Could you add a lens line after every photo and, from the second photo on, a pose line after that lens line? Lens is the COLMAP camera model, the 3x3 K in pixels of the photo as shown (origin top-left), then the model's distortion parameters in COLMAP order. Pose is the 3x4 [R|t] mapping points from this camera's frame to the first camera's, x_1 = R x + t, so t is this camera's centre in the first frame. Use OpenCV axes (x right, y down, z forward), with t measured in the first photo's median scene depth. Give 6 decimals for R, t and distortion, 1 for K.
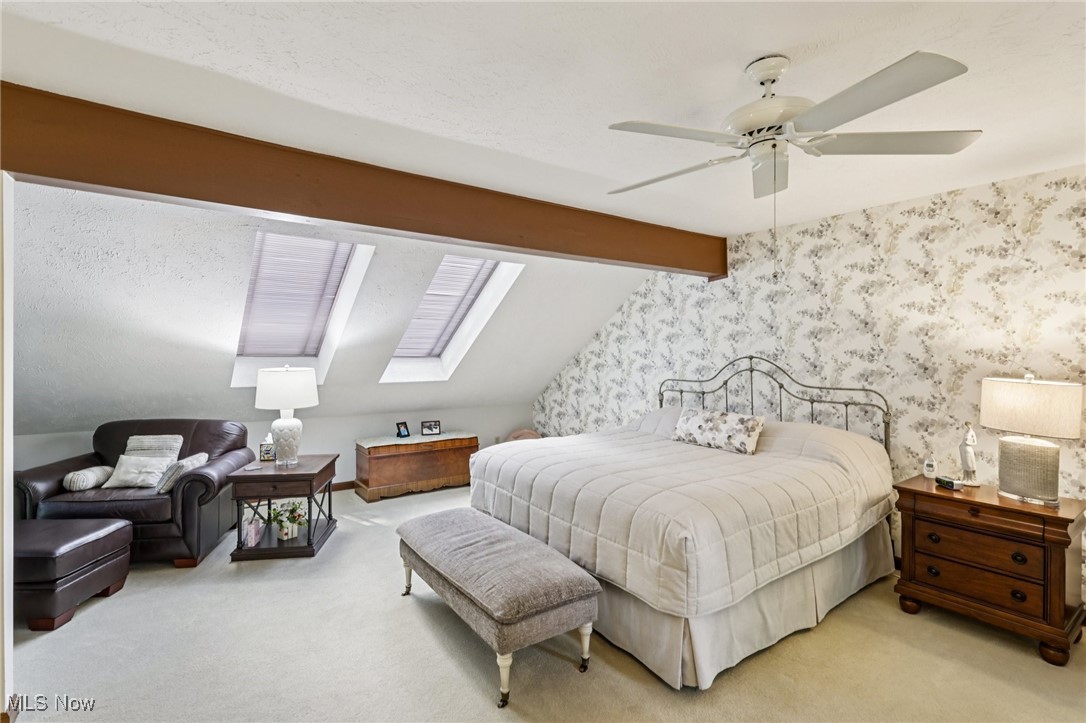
lens RADIAL K [[506.5, 0, 542.9], [0, 506.5, 360.0], [0, 0, 1]] dist [0.004976, -0.000170]
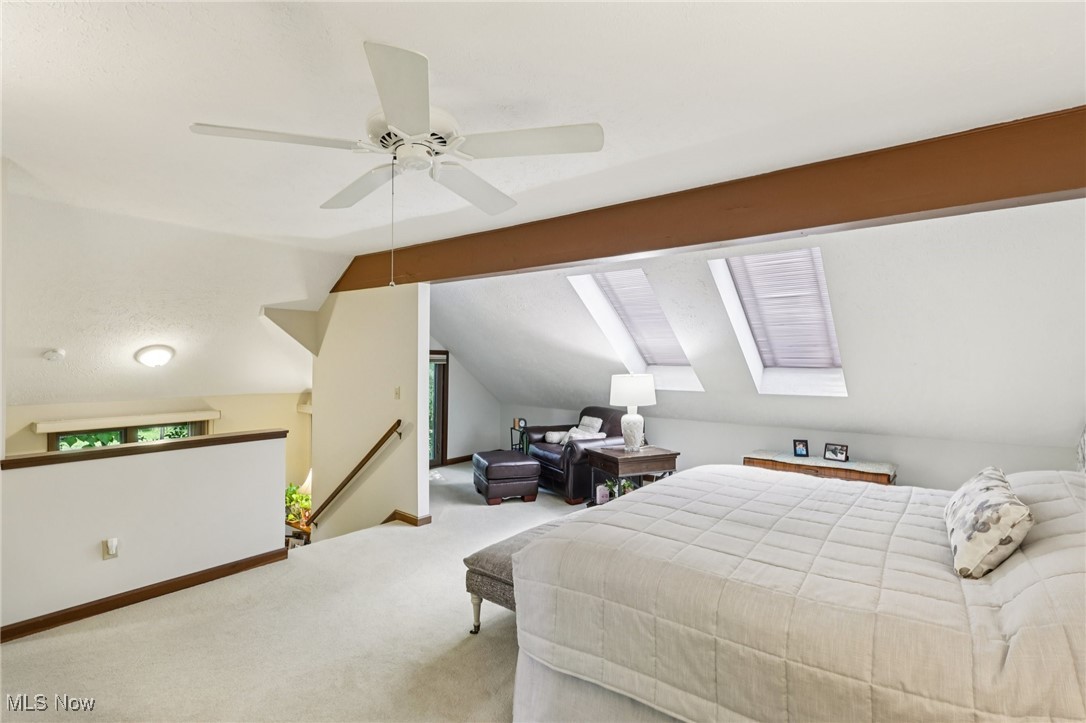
lens RADIAL K [[506.5, 0, 551.4], [0, 506.5, 360.8], [0, 0, 1]] dist [0.004976, -0.000170]
pose [[0.311599, -0.007589, -0.950183, 1.033532], [-0.019985, 0.999695, -0.014538, 0.008431], [0.950003, 0.023519, 0.311353, 0.674088]]
